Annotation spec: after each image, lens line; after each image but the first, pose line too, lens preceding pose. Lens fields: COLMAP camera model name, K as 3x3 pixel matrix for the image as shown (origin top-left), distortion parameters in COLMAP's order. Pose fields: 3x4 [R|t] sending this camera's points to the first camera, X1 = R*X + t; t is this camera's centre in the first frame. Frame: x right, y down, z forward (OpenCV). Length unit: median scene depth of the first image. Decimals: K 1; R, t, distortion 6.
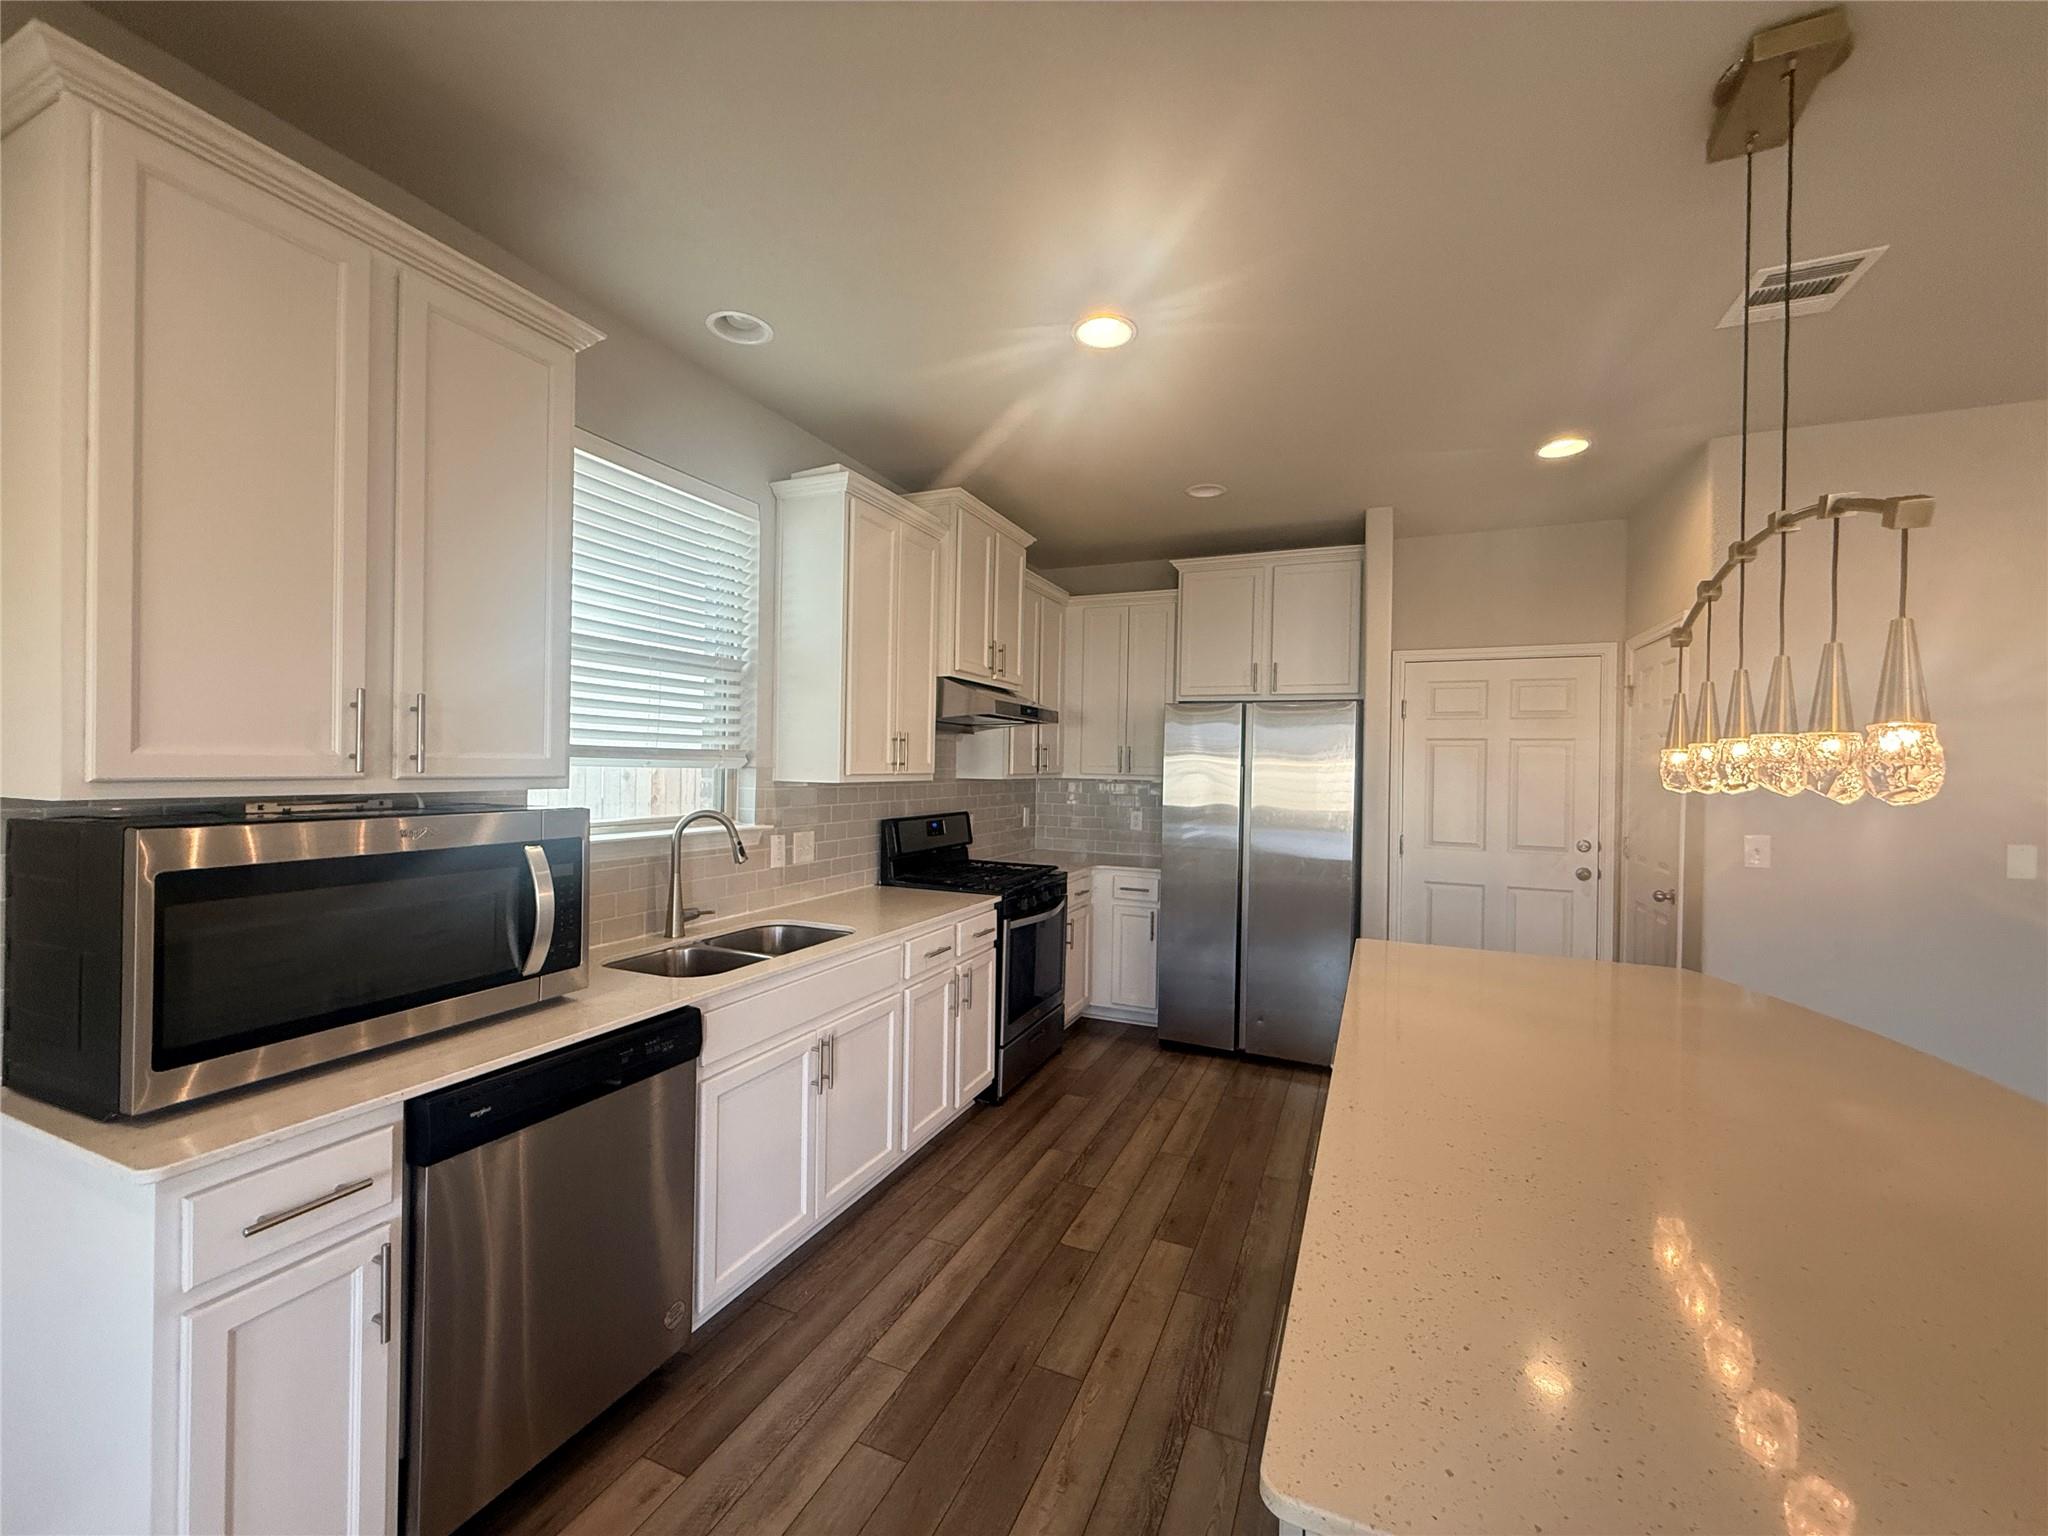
lens RADIAL K [[820.2, 0, 1022.3], [0, 820.2, 760.9], [0, 0, 1]] dist [0.001387, 0.001195]
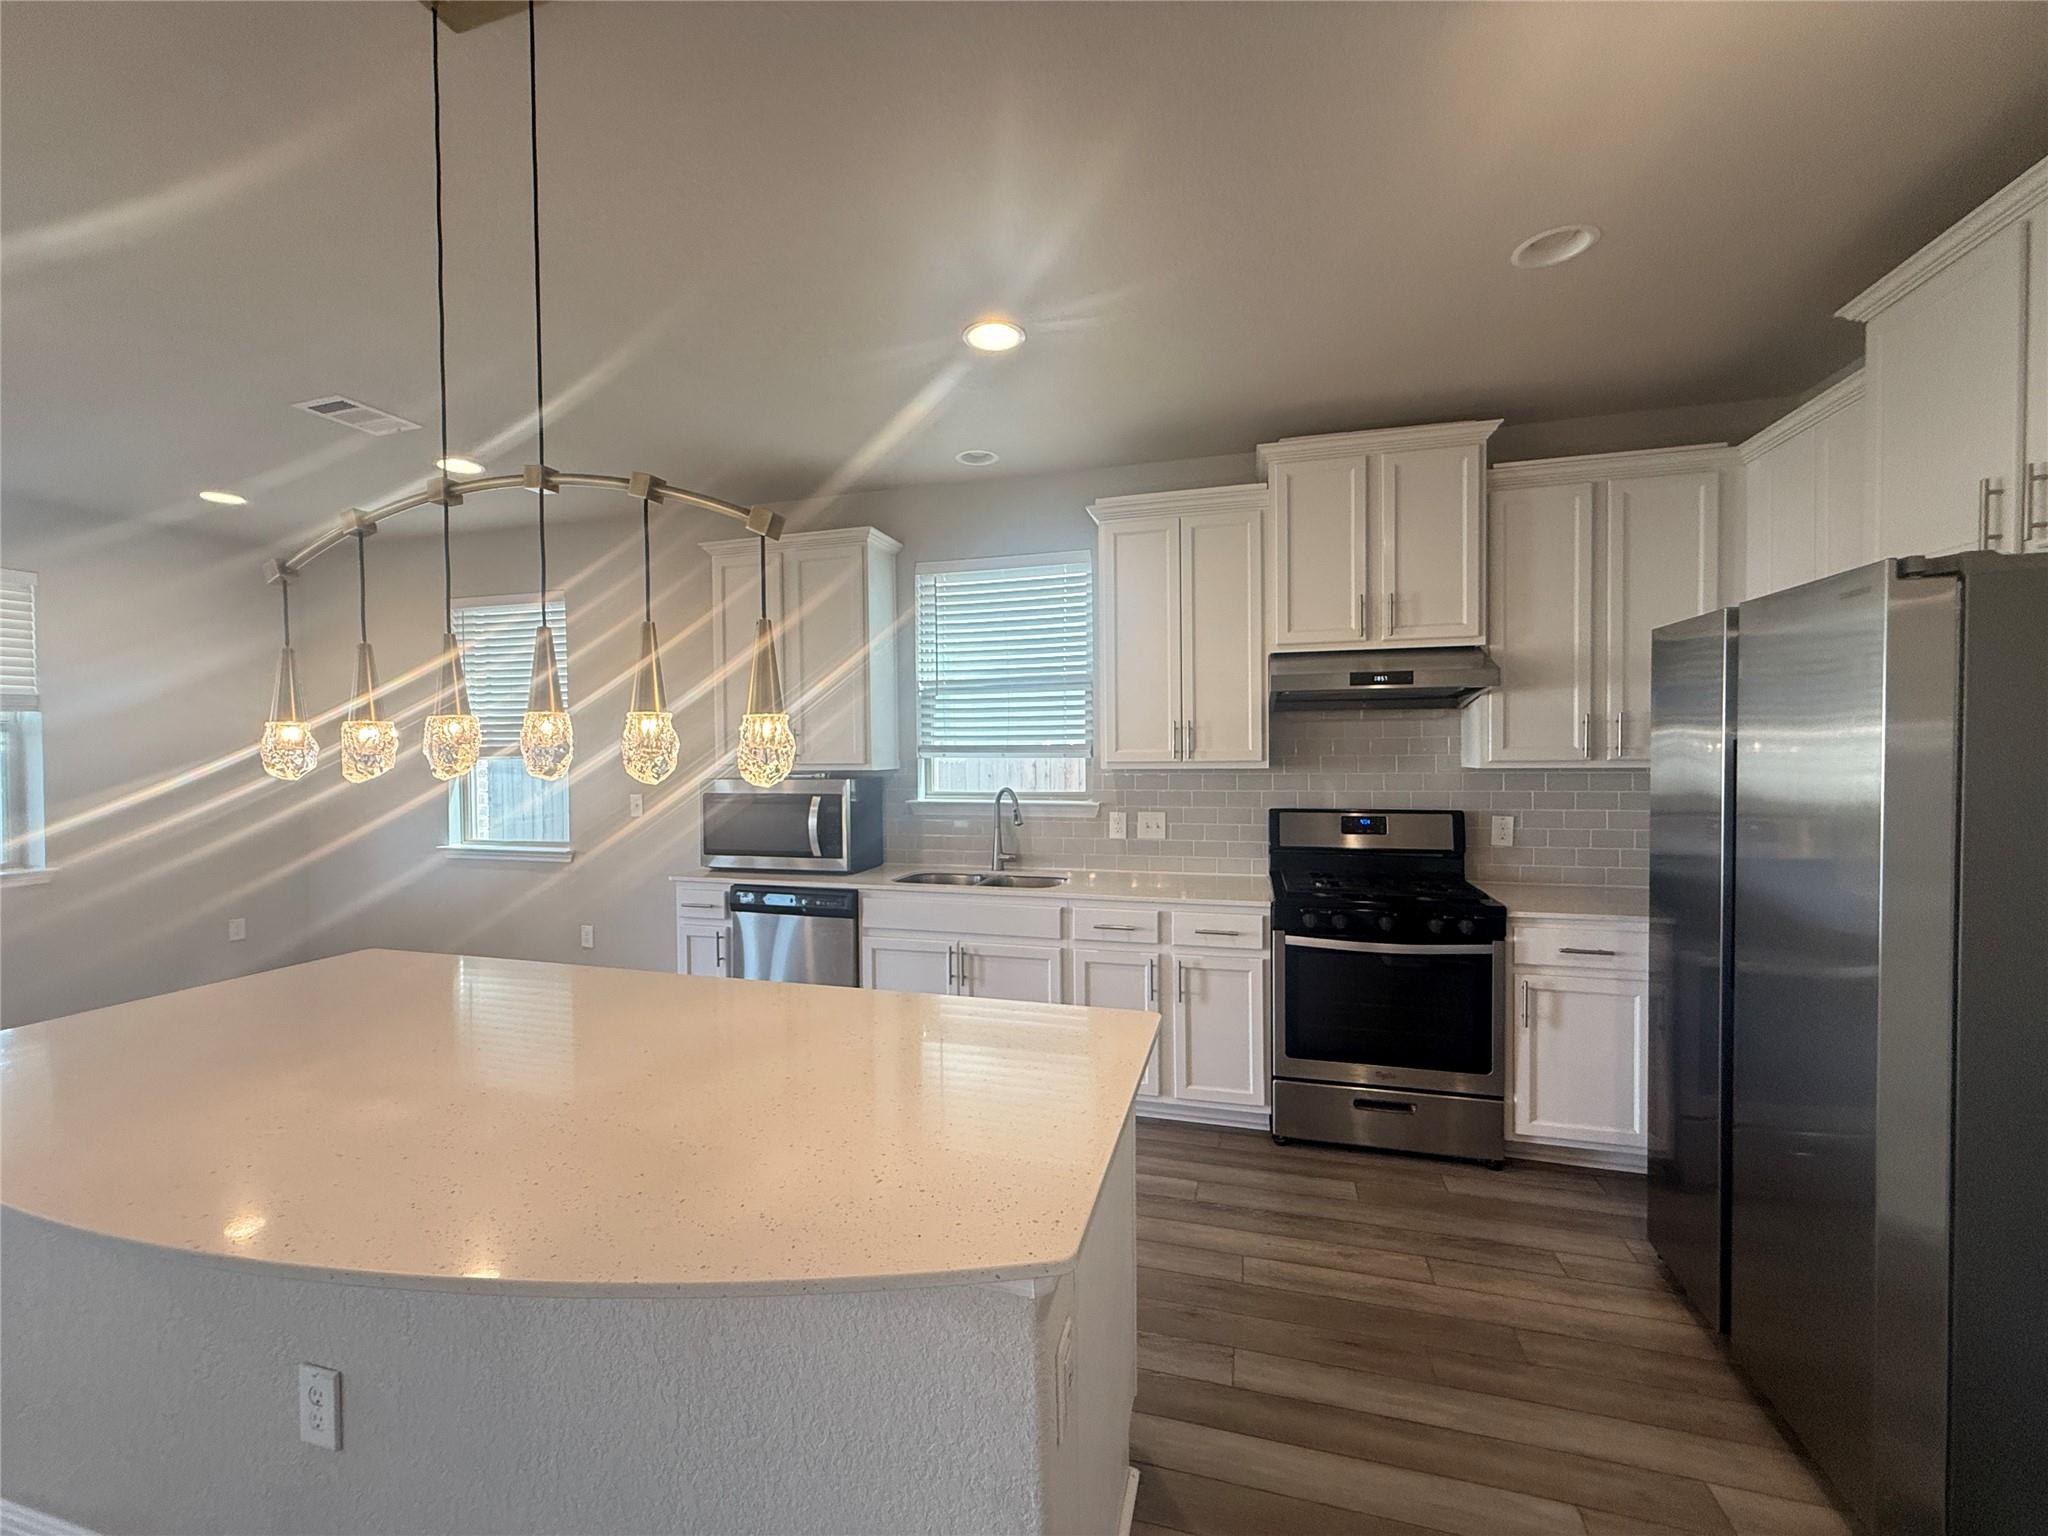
lens RADIAL K [[820.2, 0, 1023.3], [0, 820.2, 761.7], [0, 0, 1]] dist [0.001387, 0.001195]
pose [[0.139709, -0.003509, -0.990186, 0.928786], [0.016599, 0.999861, -0.001201, 0.015524], [0.990053, -0.016269, 0.139748, 0.724970]]
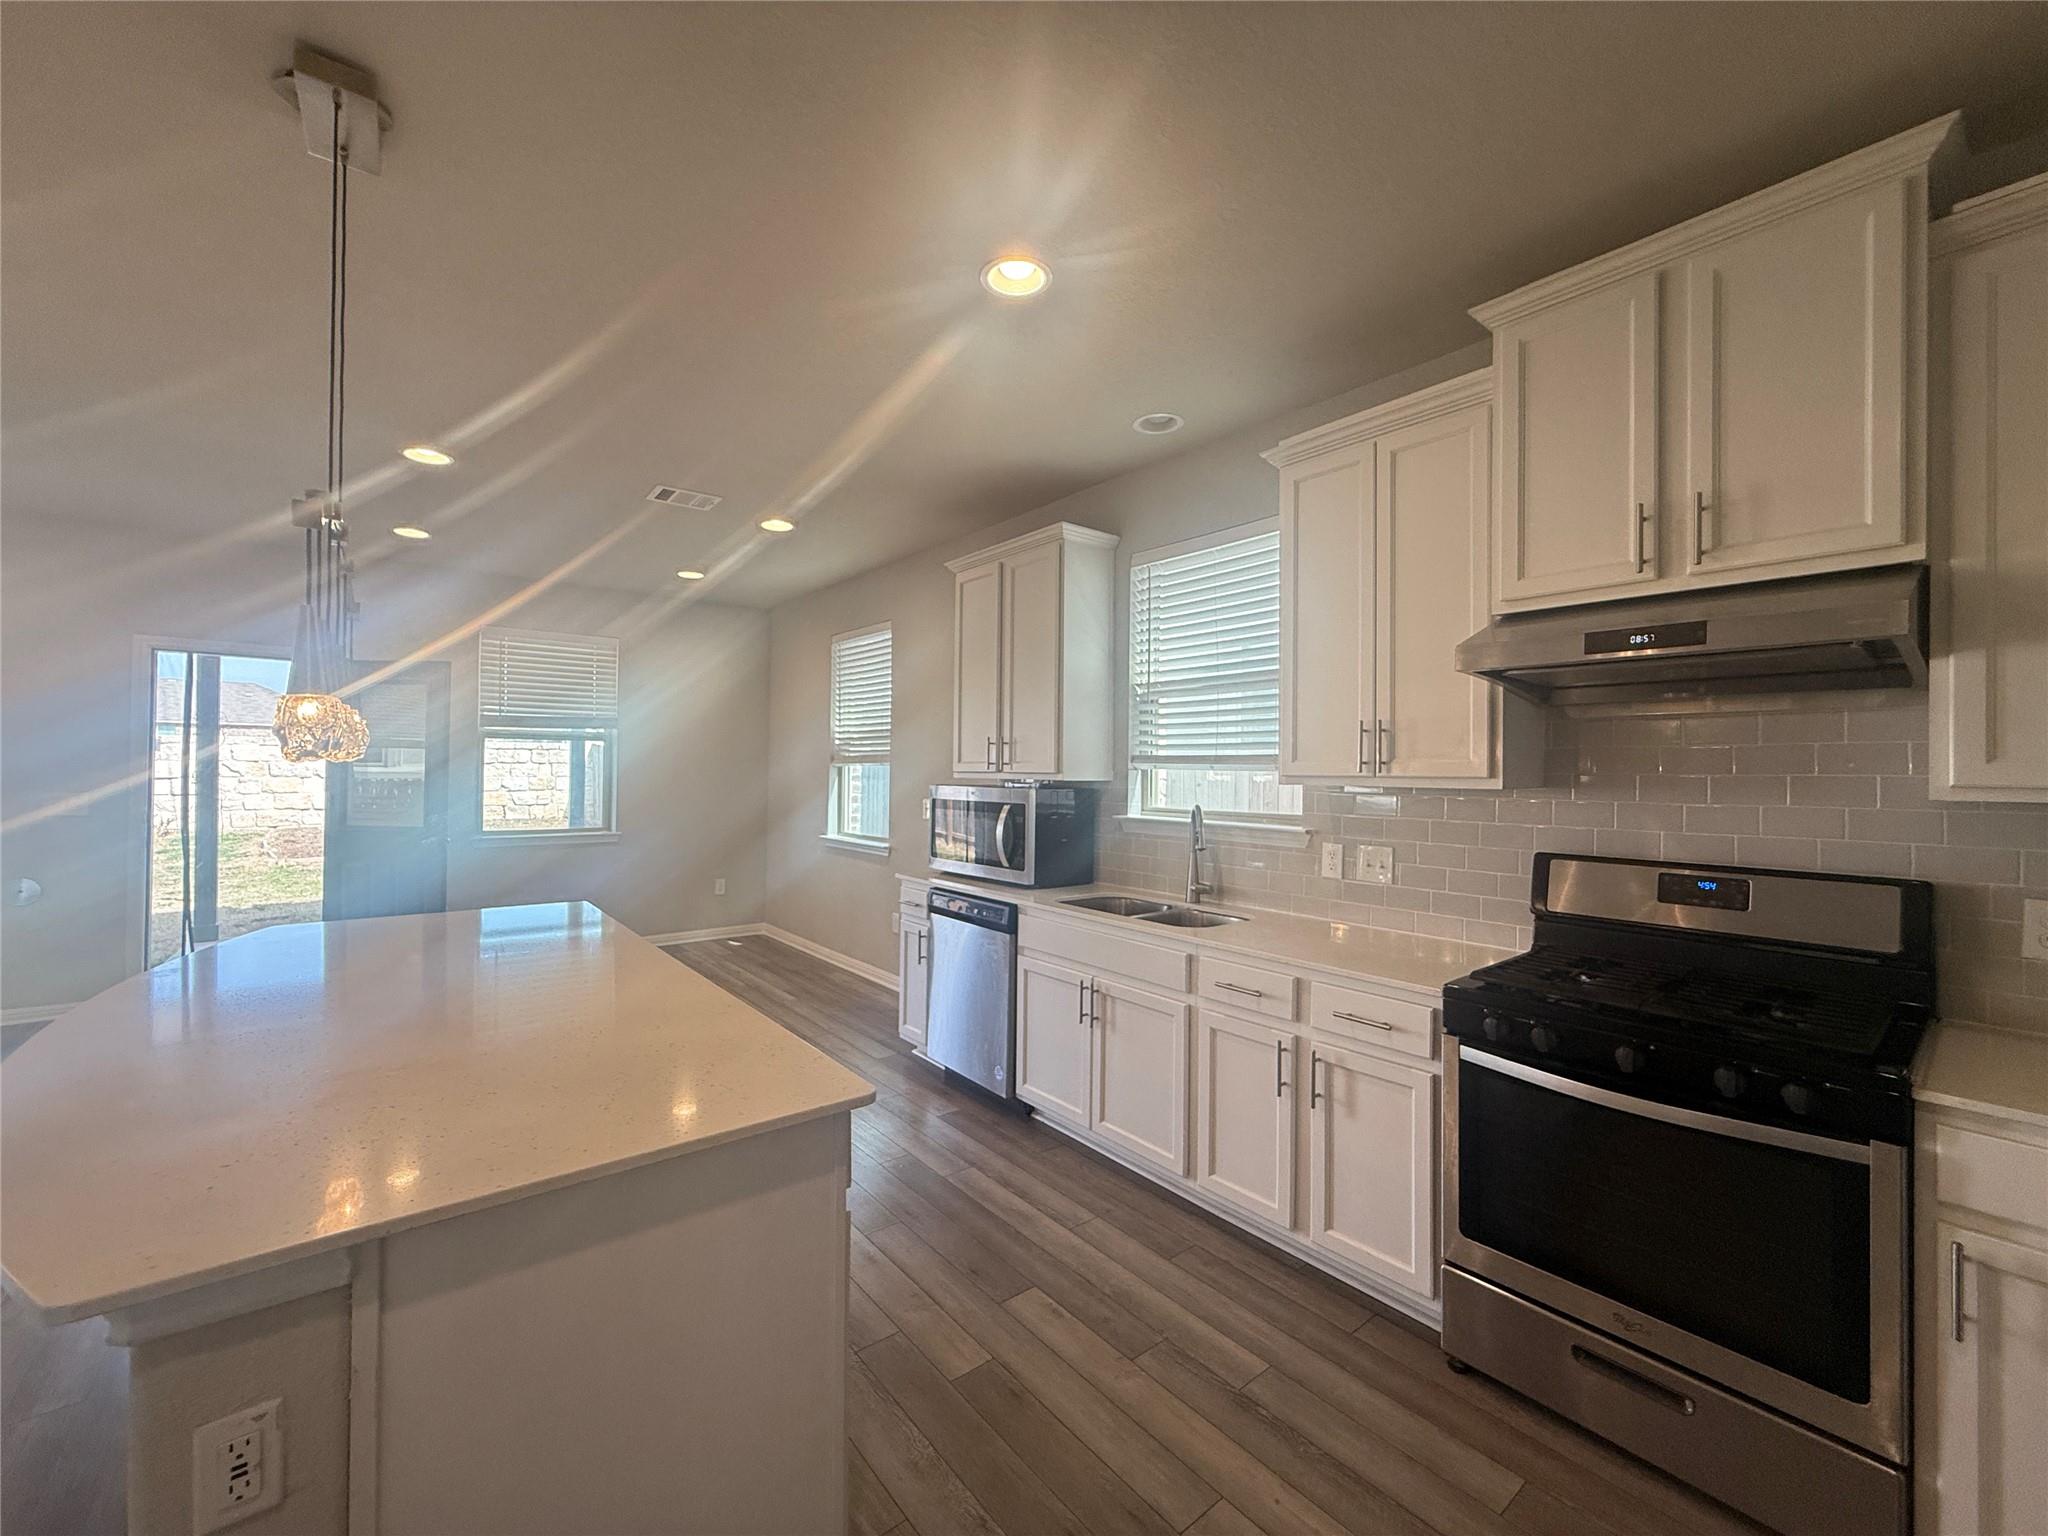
lens RADIAL K [[820.2, 0, 1024.7], [0, 820.2, 762.6], [0, 0, 1]] dist [0.001387, 0.001195]
pose [[-0.455142, -0.031175, -0.889873, 0.724995], [-0.014667, 0.999514, -0.027514, 0.031221], [0.890298, 0.000529, -0.455378, 1.165651]]
